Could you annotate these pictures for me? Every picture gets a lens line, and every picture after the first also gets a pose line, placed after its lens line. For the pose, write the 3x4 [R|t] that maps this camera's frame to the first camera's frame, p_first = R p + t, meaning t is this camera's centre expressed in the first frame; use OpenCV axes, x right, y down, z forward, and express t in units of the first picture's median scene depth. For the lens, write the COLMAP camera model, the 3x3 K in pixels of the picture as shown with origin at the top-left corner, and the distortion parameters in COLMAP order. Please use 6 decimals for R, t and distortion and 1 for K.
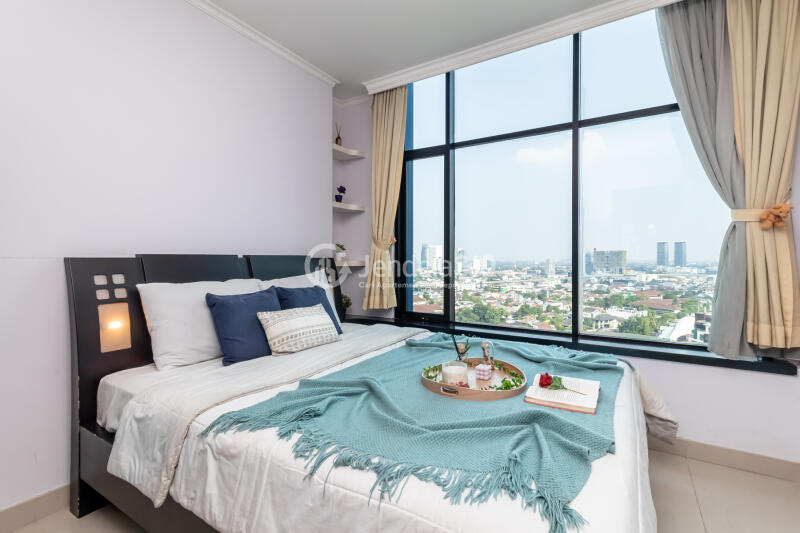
lens RADIAL K [[387.3, 0, 411.1], [0, 387.3, 257.6], [0, 0, 1]] dist [-0.001001, -0.000144]
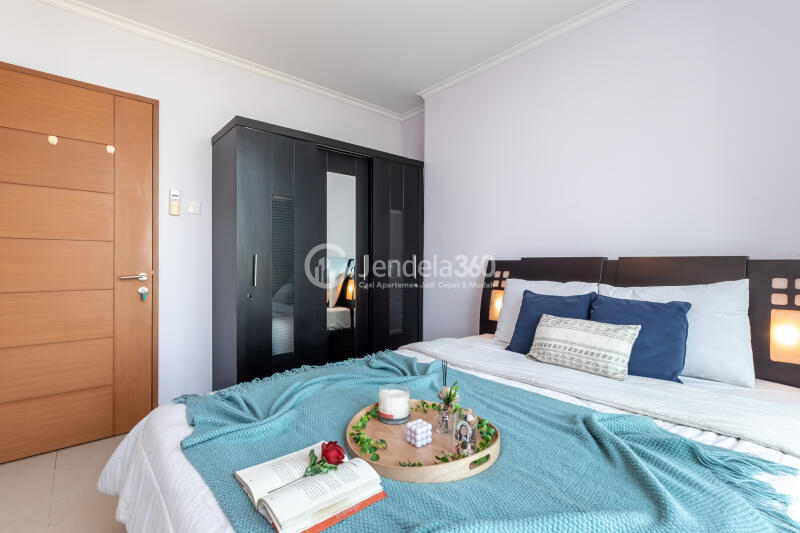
lens RADIAL K [[387.3, 0, 411.1], [0, 387.3, 257.6], [0, 0, 1]] dist [-0.001001, -0.000144]
pose [[-0.267912, -0.003096, -0.963438, 0.648244], [0.004990, 0.999977, -0.004600, -0.003938], [0.963430, -0.006040, -0.267891, 0.901969]]
